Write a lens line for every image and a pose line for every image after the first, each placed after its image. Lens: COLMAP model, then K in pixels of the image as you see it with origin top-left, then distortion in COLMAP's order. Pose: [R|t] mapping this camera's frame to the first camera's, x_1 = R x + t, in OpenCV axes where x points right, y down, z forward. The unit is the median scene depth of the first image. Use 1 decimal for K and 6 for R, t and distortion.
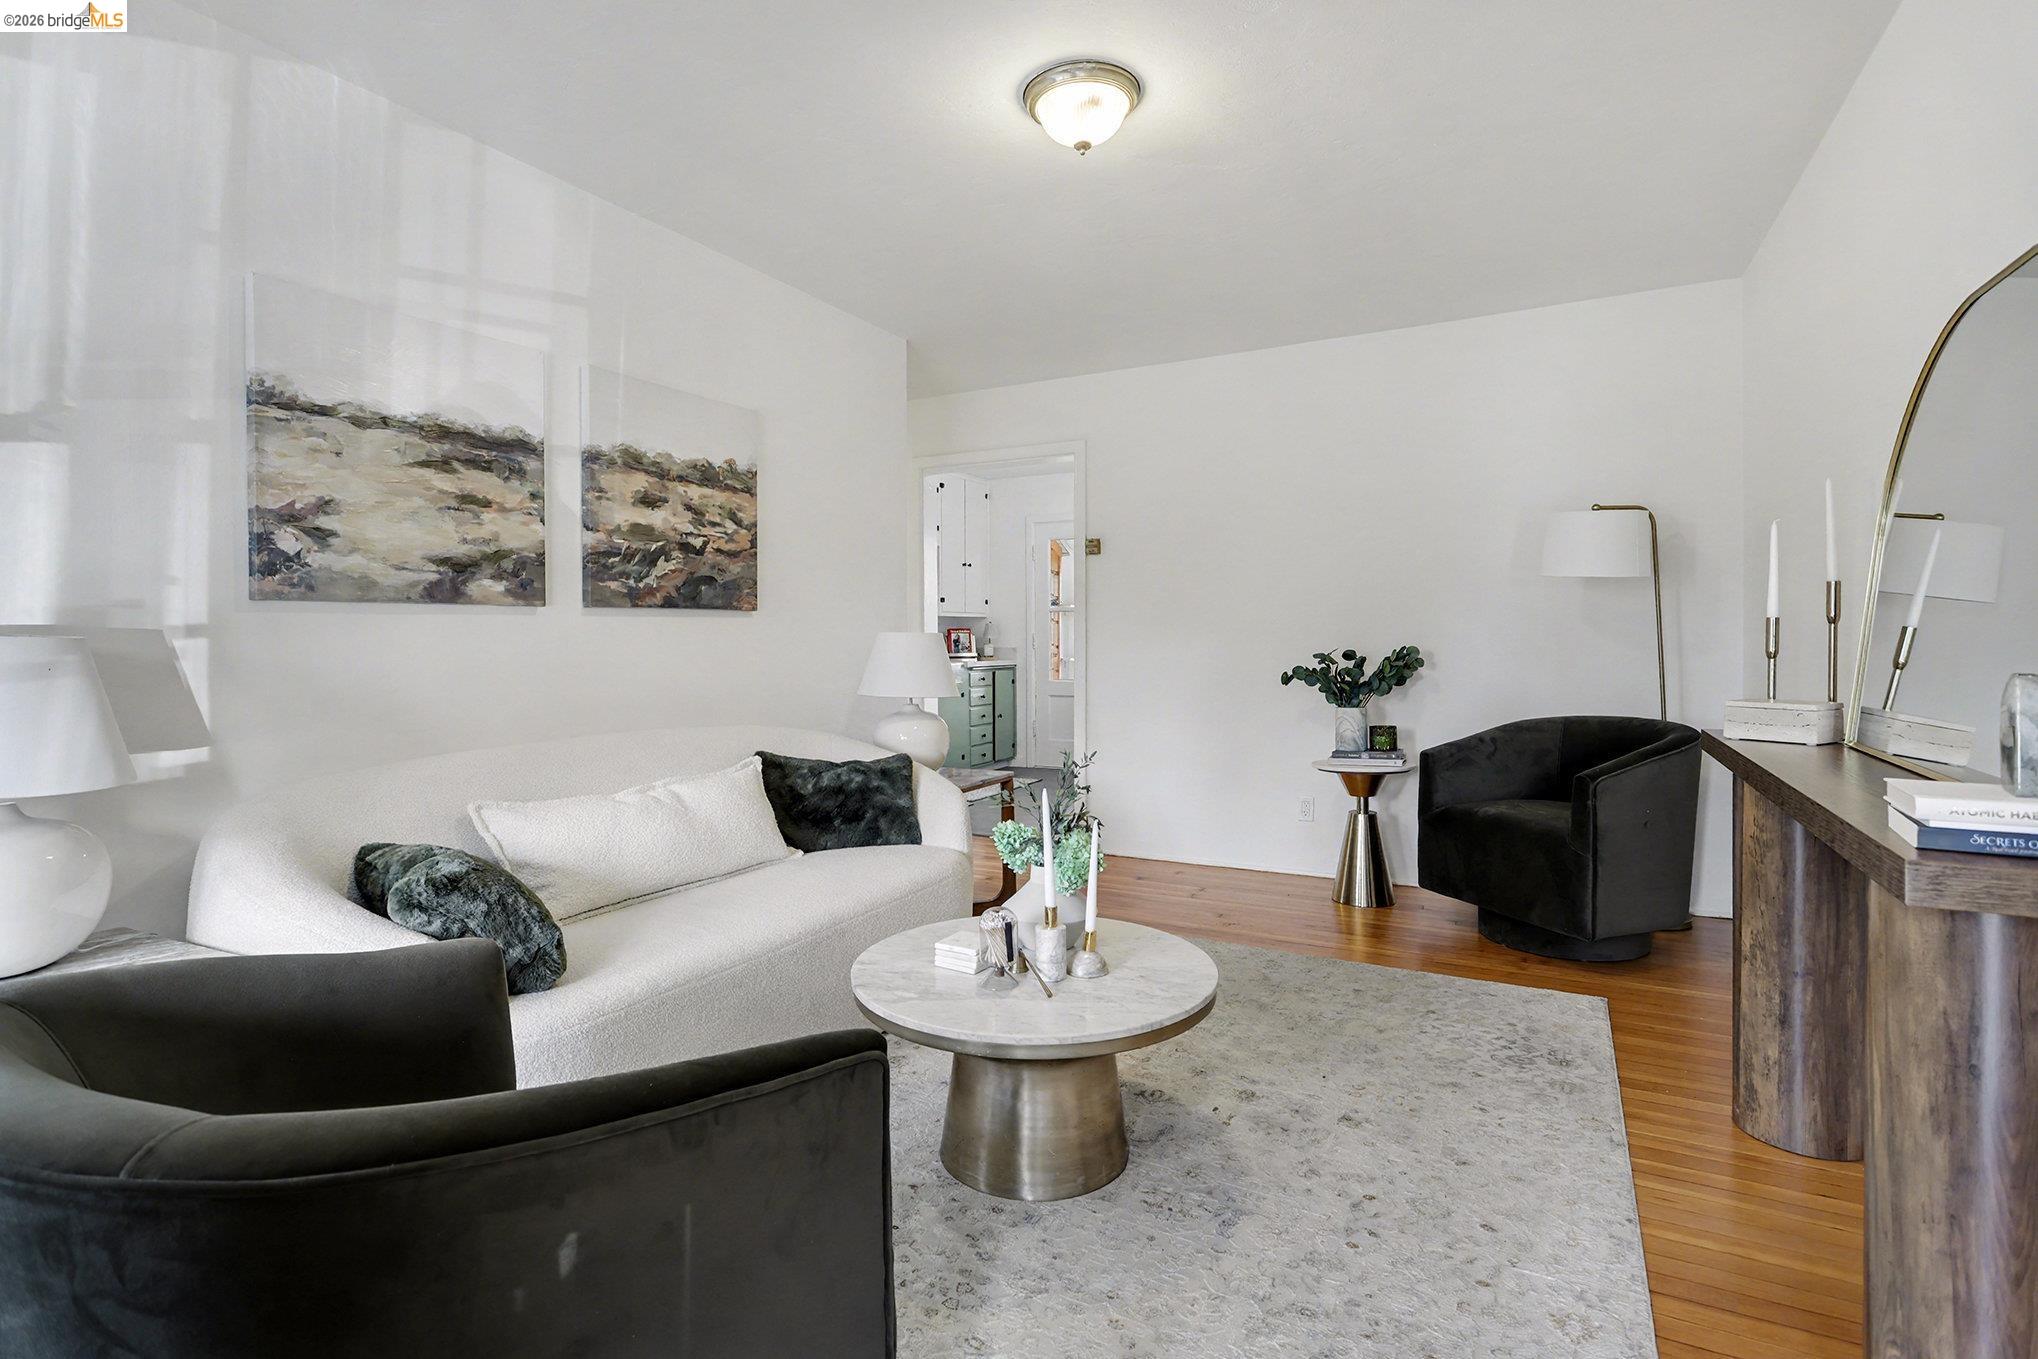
lens RADIAL K [[982.1, 0, 1012.5], [0, 982.1, 648.5], [0, 0, 1]] dist [-0.001969, 0.000053]
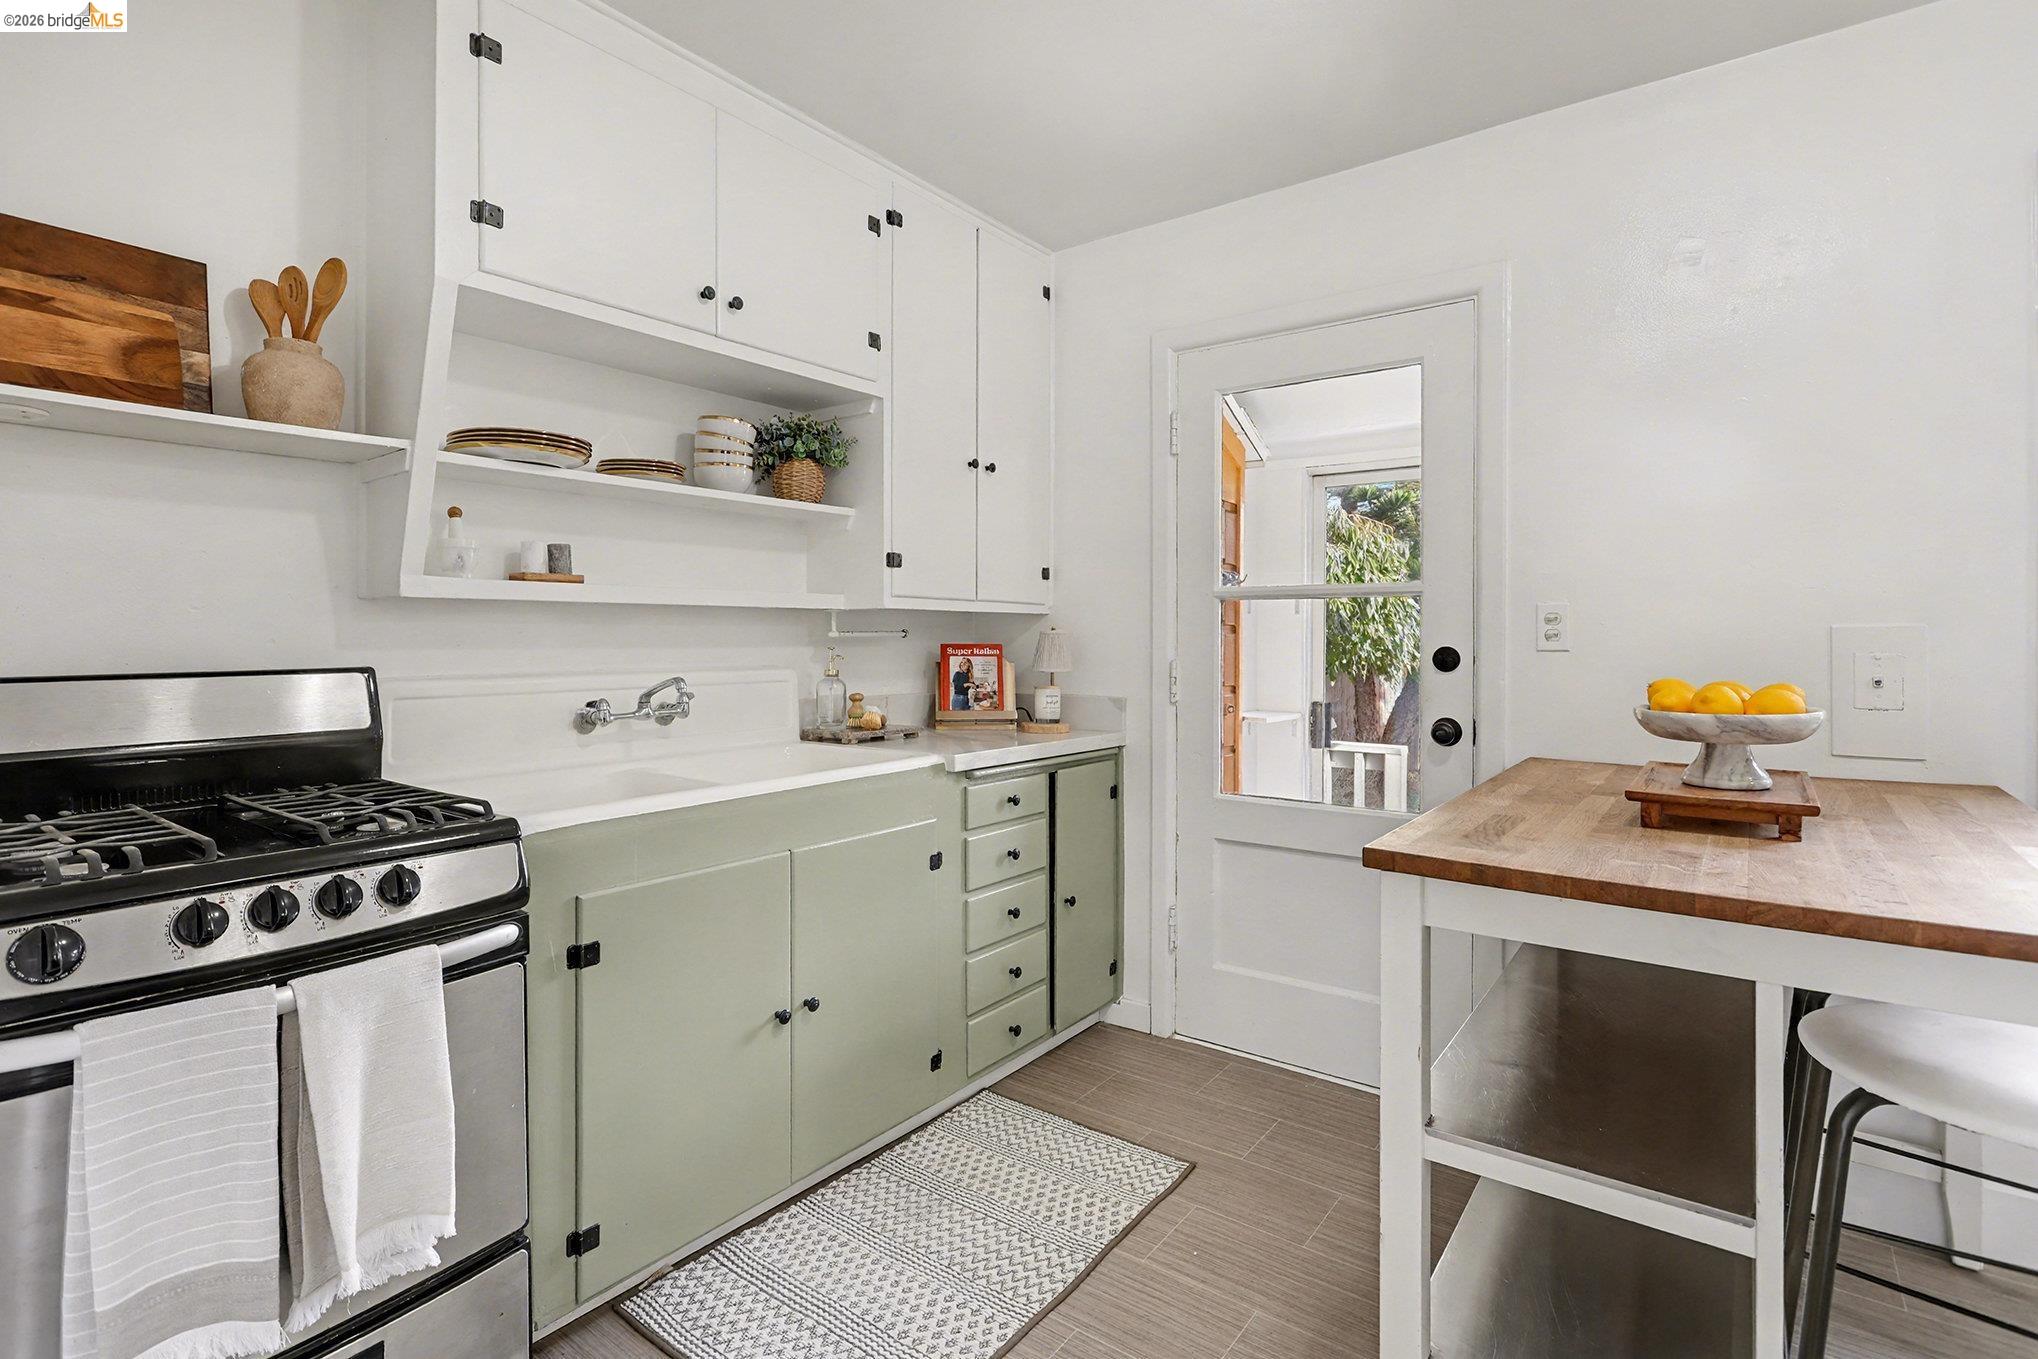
lens RADIAL K [[982.1, 0, 1012.5], [0, 982.1, 648.5], [0, 0, 1]] dist [-0.001969, 0.000053]
pose [[0.988275, 0.004821, -0.152611, 0.018692], [-0.005451, 0.999978, -0.003712, -0.017805], [0.152590, 0.004501, 0.988279, 0.639935]]
